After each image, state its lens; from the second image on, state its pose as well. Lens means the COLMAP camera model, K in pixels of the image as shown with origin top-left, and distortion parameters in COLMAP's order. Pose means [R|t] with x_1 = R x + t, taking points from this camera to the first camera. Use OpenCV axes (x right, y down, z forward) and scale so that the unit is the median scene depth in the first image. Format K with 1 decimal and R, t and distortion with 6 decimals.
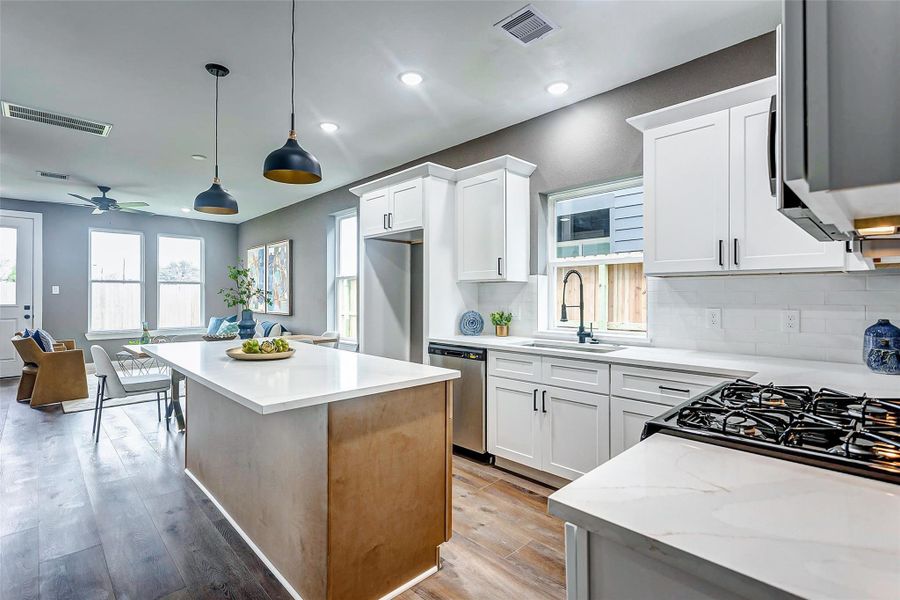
lens RADIAL K [[440.2, 0, 474.4], [0, 440.2, 293.3], [0, 0, 1]] dist [-0.019323, 0.006305]
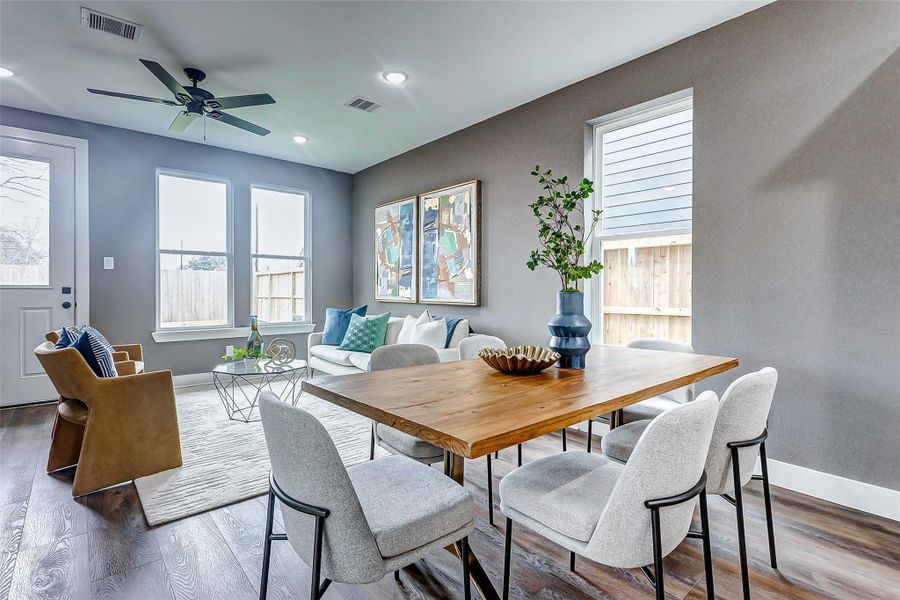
lens RADIAL K [[440.2, 0, 459.8], [0, 440.2, 293.9], [0, 0, 1]] dist [-0.019323, 0.006305]
pose [[0.997710, 0.004459, -0.067485, -0.709317], [-0.003487, 0.999889, 0.014510, 0.044168], [0.067542, -0.014241, 0.997615, 0.693551]]
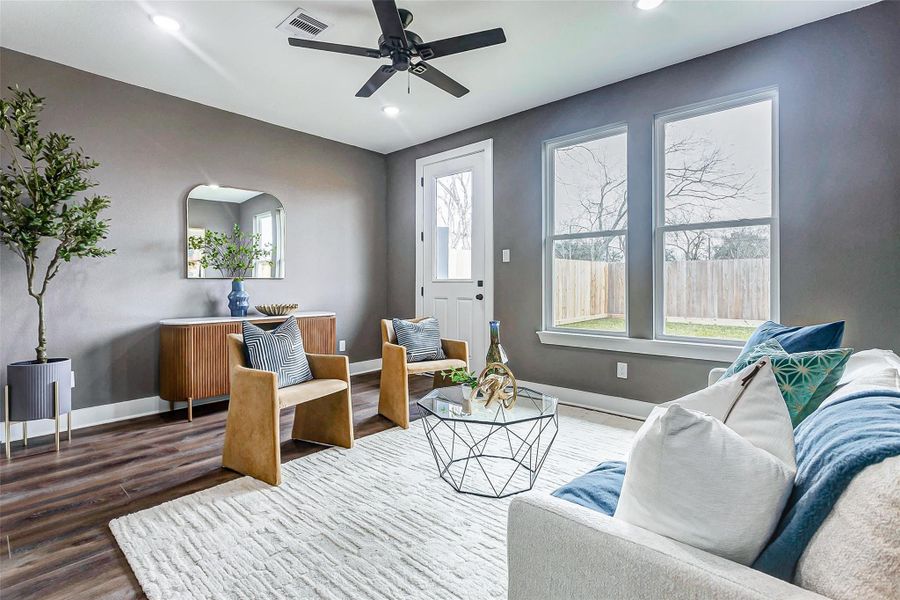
lens RADIAL K [[423.0, 0, 449.0], [0, 423.0, 283.8], [0, 0, 1]] dist [0.005877, -0.002611]
pose [[0.020351, 0.003359, -0.999787, -0.612788], [0.006301, 0.999974, 0.003488, 0.050818], [0.999773, -0.006371, 0.020329, 1.554221]]
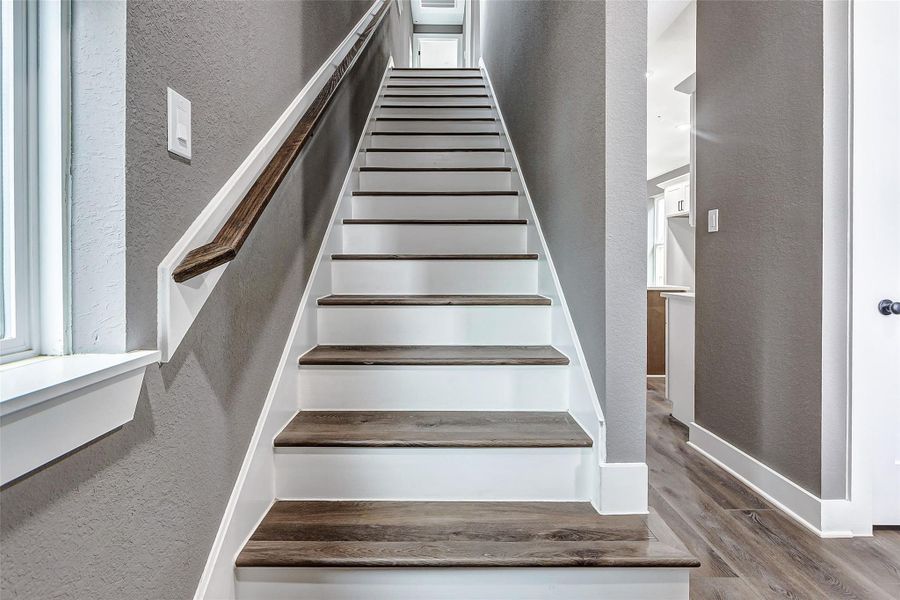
lens RADIAL K [[440.2, 0, 446.9], [0, 440.2, 267.2], [0, 0, 1]] dist [-0.019323, 0.006305]
pose [[0.698411, 0.011720, -0.715601, 0.323641], [-0.000359, 0.999872, 0.016026, 0.021750], [0.715697, -0.010935, 0.698325, -0.630728]]
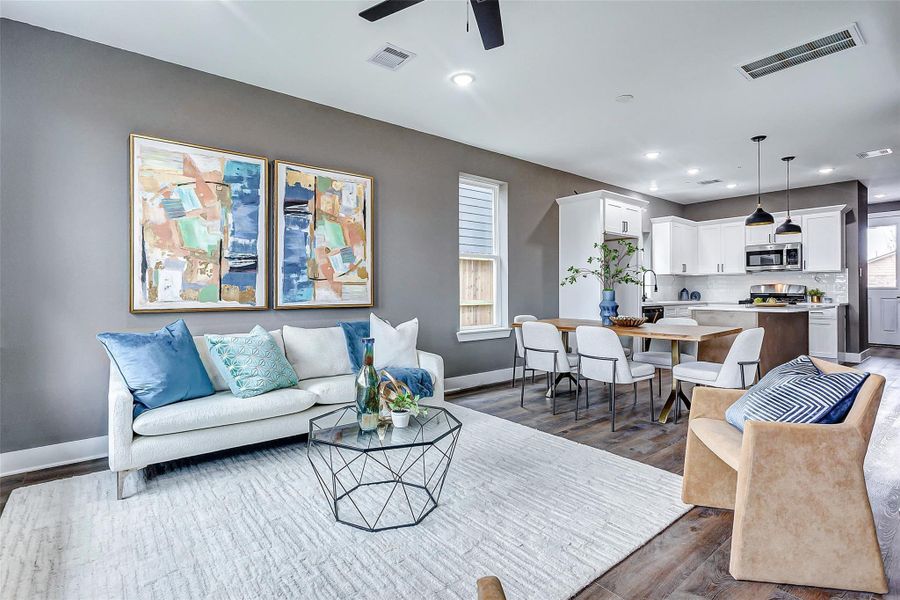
lens RADIAL K [[440.2, 0, 444.2], [0, 440.2, 288.5], [0, 0, 1]] dist [-0.019323, 0.006305]
pose [[0.113009, 0.007993, 0.993562, -1.737998], [-0.001431, 0.999968, -0.007882, 0.052980], [-0.993593, -0.000531, 0.113016, 1.471982]]
